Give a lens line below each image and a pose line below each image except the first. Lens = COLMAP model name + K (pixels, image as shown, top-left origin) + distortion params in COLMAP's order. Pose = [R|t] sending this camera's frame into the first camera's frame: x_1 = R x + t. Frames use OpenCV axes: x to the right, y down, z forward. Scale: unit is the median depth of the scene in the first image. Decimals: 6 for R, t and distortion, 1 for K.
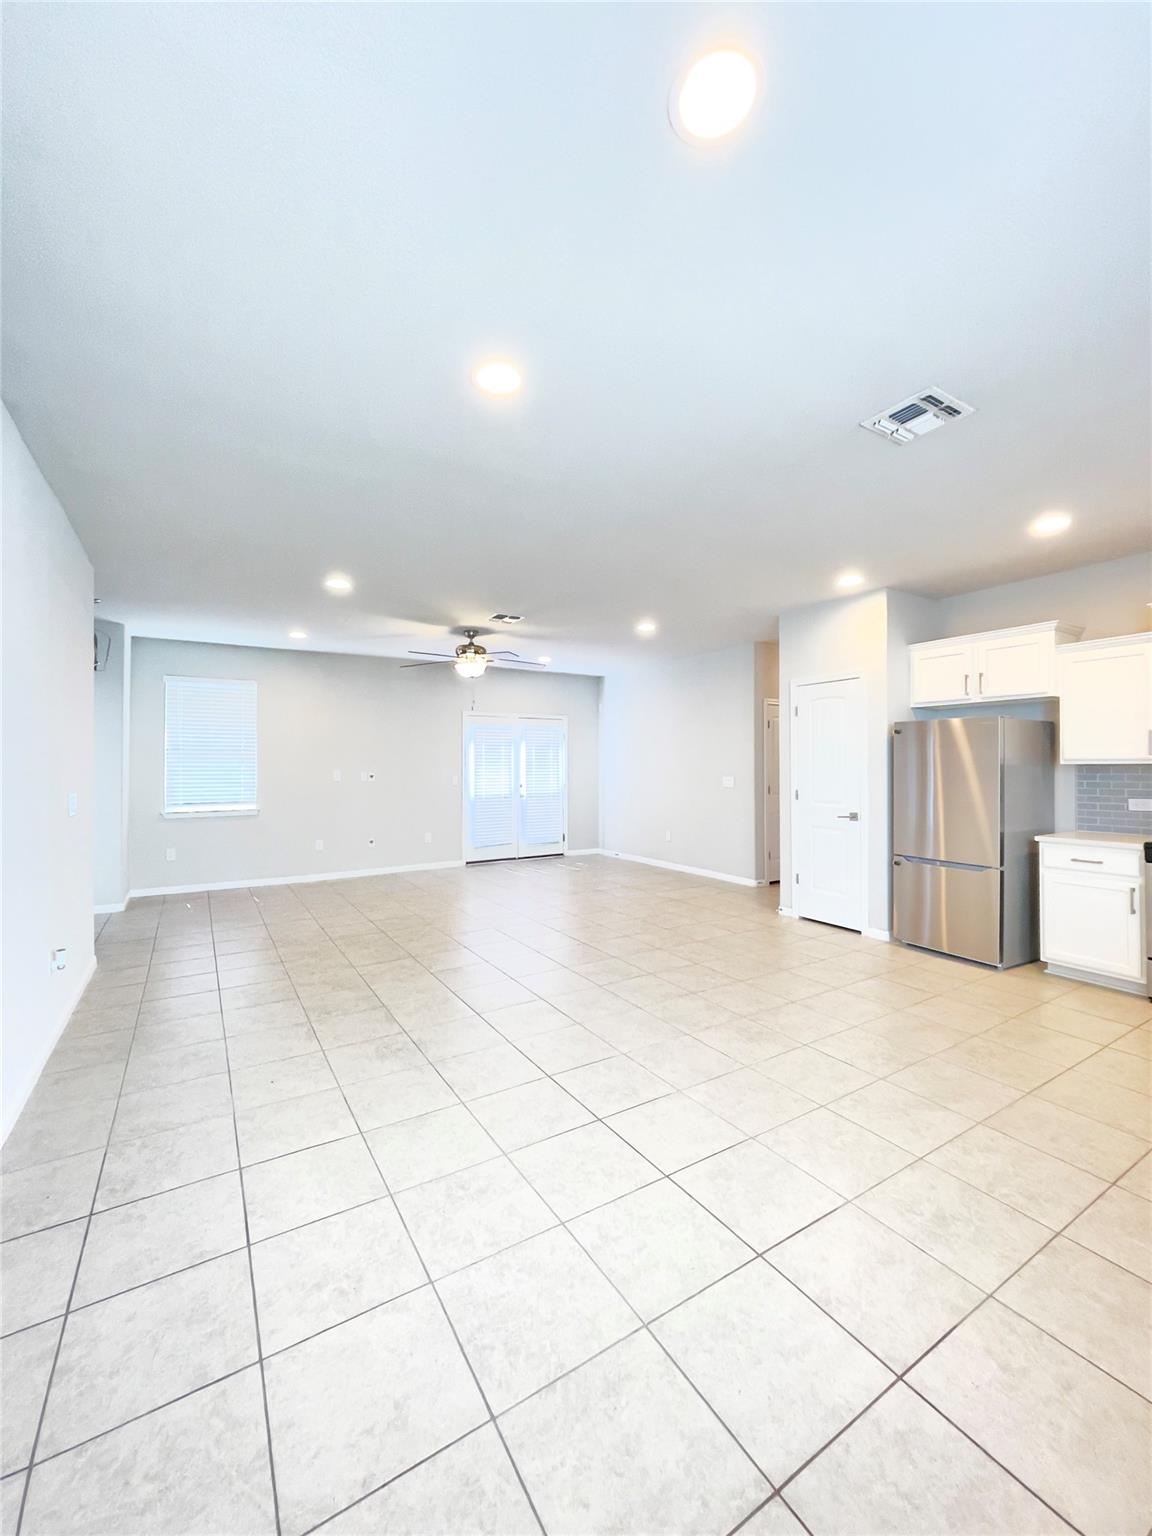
lens RADIAL K [[617.6, 0, 582.0], [0, 617.6, 764.9], [0, 0, 1]] dist [-0.008737, 0.004031]
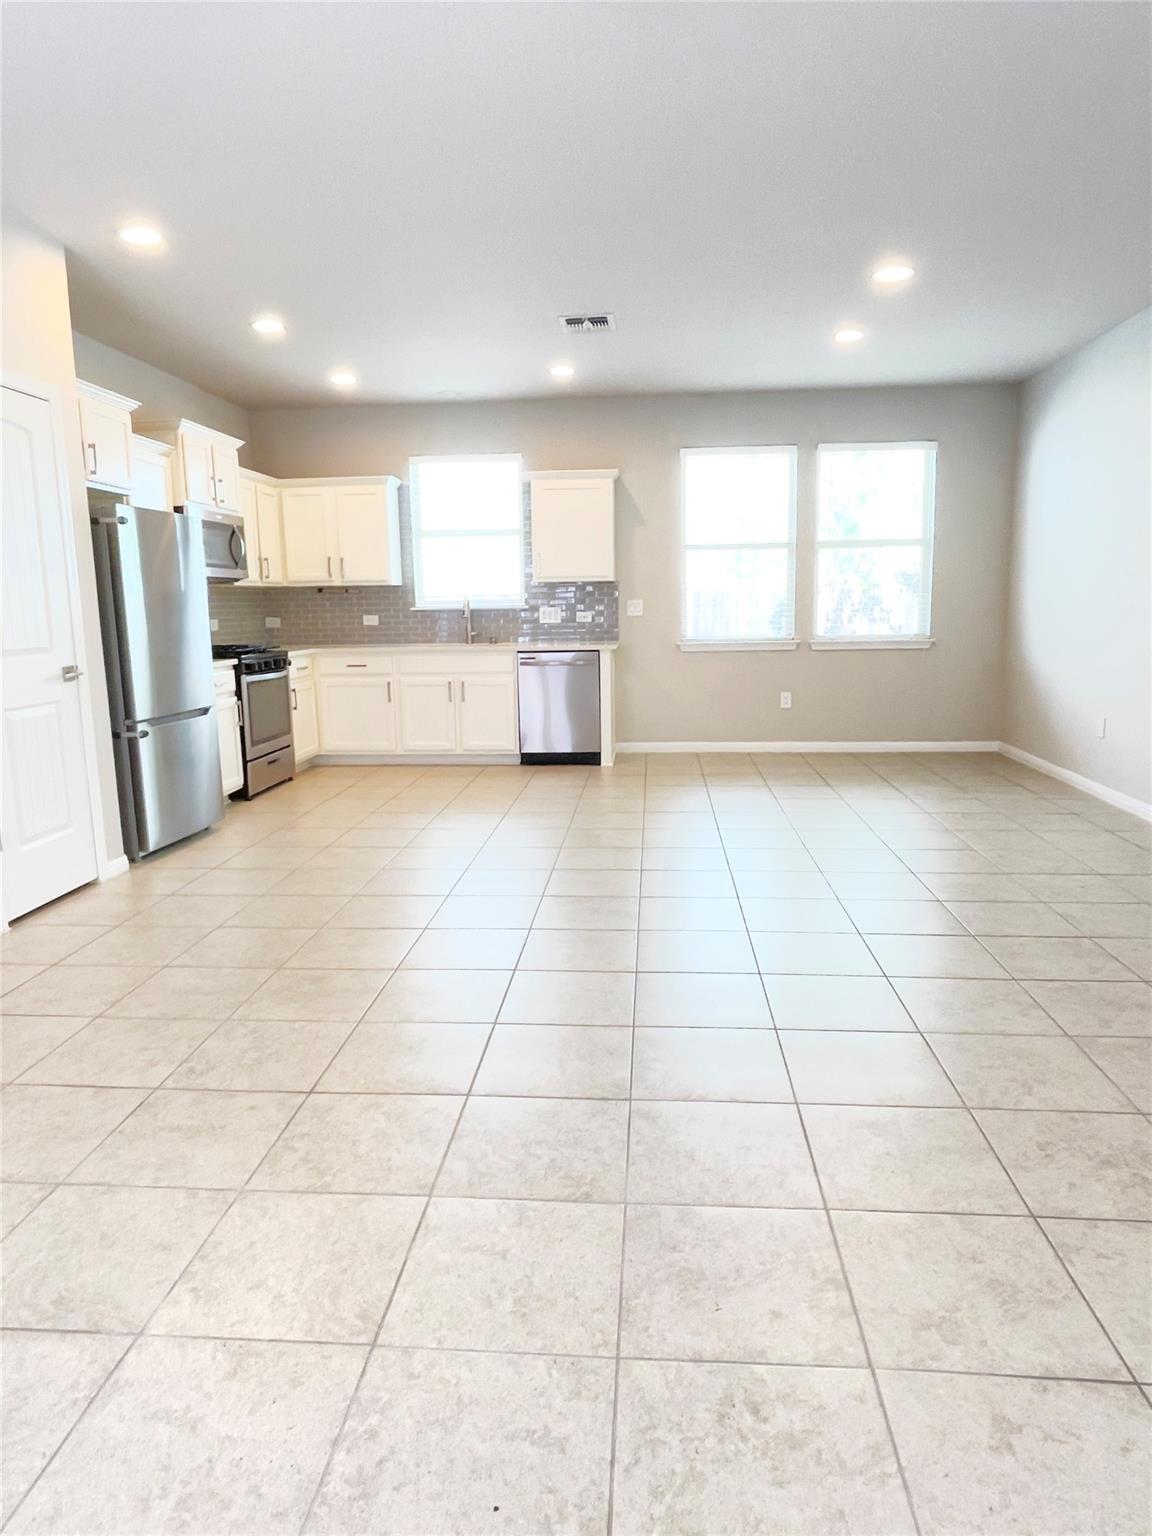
lens RADIAL K [[950.4, 0, 576.0], [0, 950.4, 768.0], [0, 0, 1]] dist [-0.004580, -0.001640]
pose [[-0.805120, -0.083822, 0.587159, -0.473985], [0.018985, 0.985814, 0.166765, 0.044668], [-0.592808, 0.145413, -0.792107, 1.711756]]
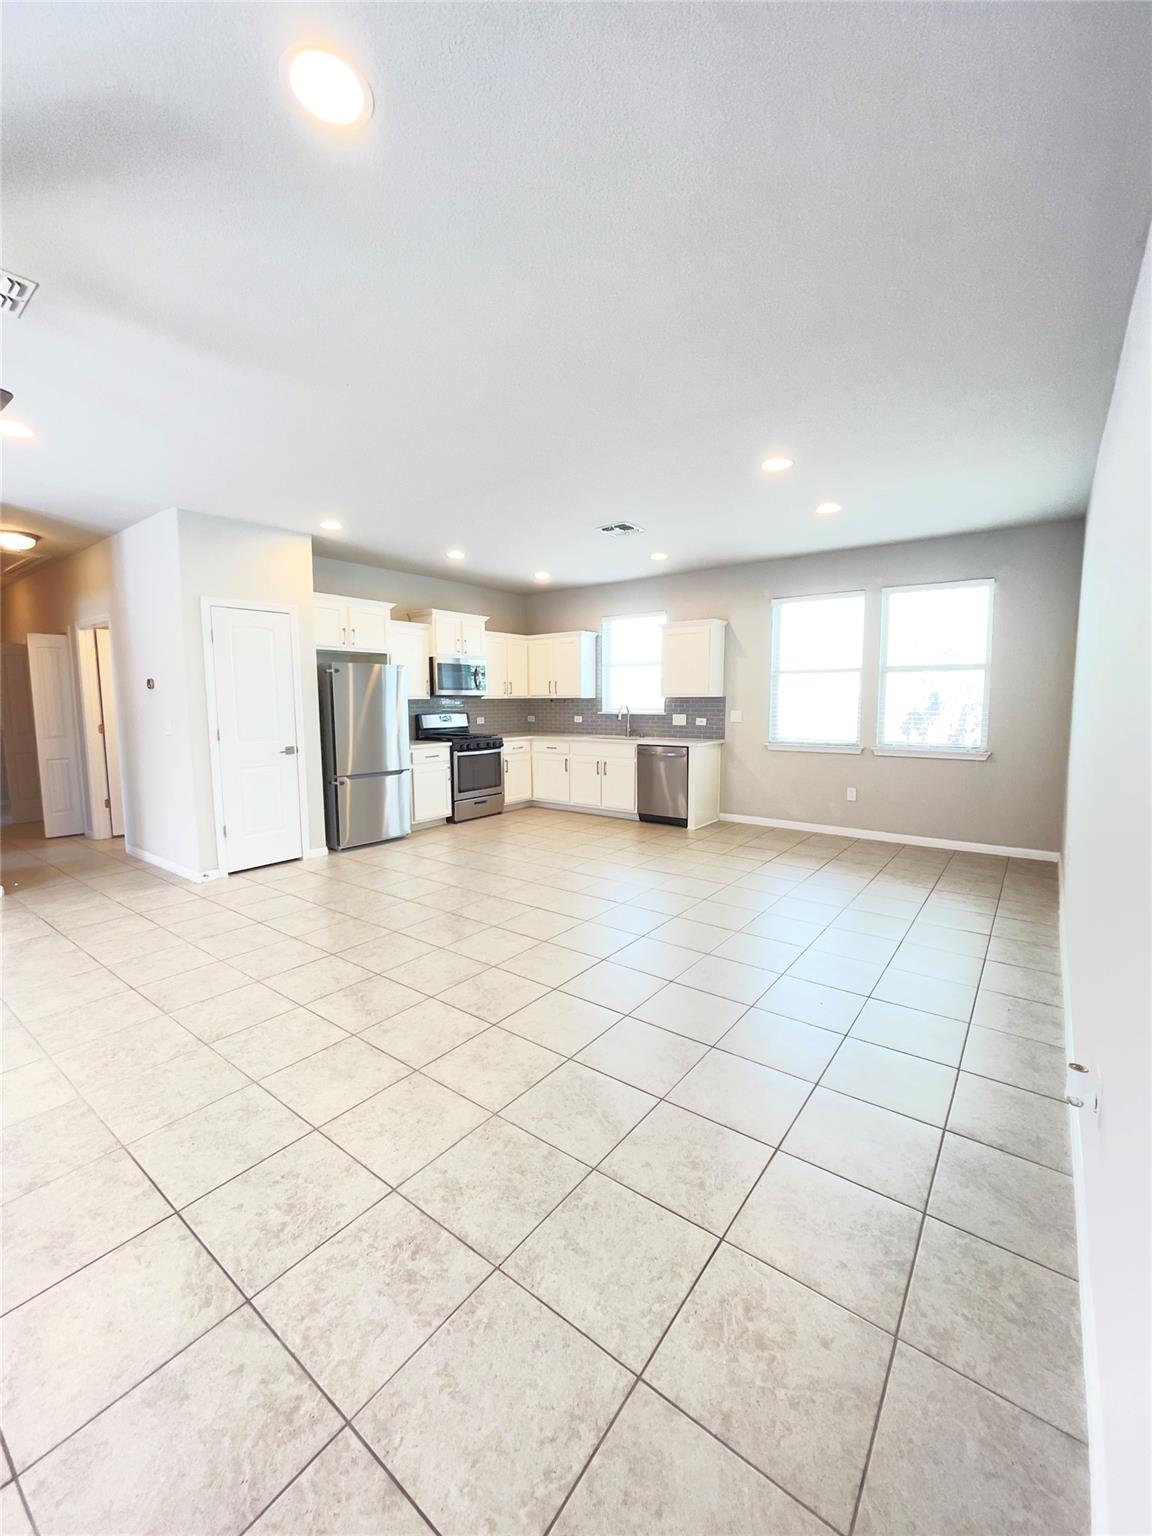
lens RADIAL K [[617.6, 0, 582.0], [0, 617.6, 764.9], [0, 0, 1]] dist [-0.008737, 0.004031]
pose [[-0.364732, -0.093129, 0.926443, -0.839924], [0.004398, 0.994802, 0.101732, 0.007578], [-0.931102, 0.041180, -0.362427, 1.131091]]
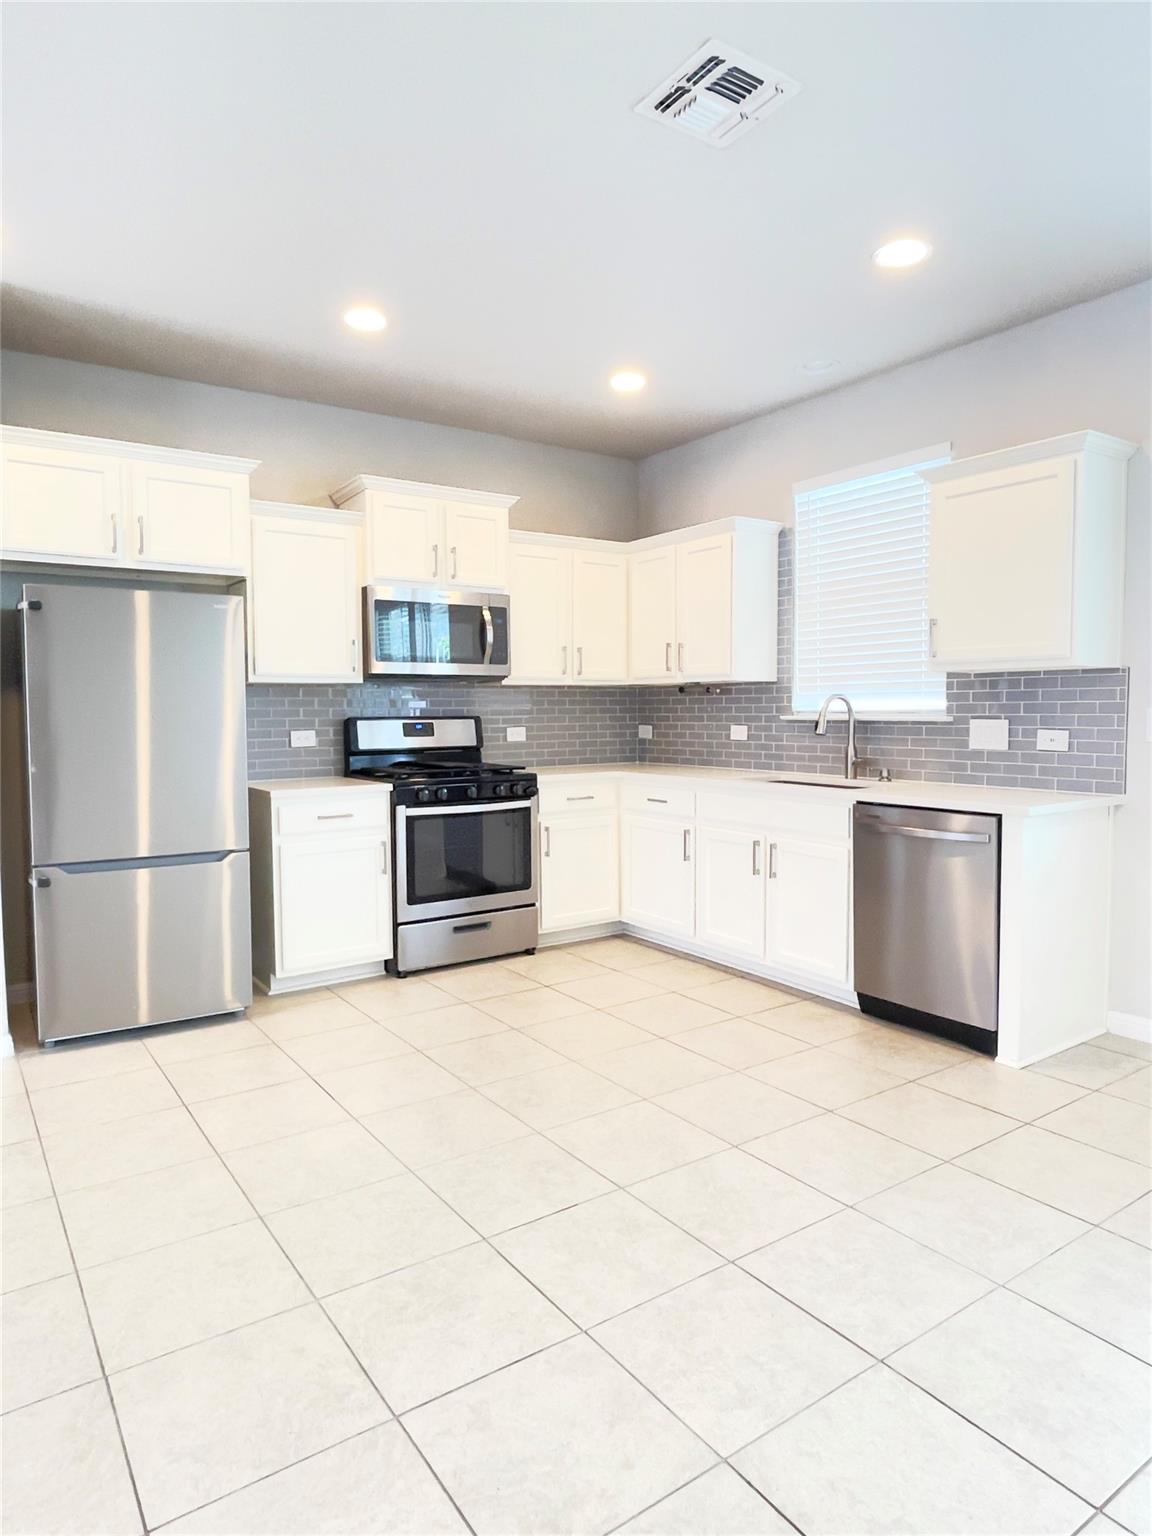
lens RADIAL K [[937.3, 0, 579.7], [0, 937.3, 760.3], [0, 0, 1]] dist [-0.004131, -0.001144]
pose [[-0.048253, -0.048452, 0.997659, -0.253512], [0.005893, 0.998792, 0.048792, 0.036620], [-0.998818, 0.008233, -0.047909, 0.704719]]
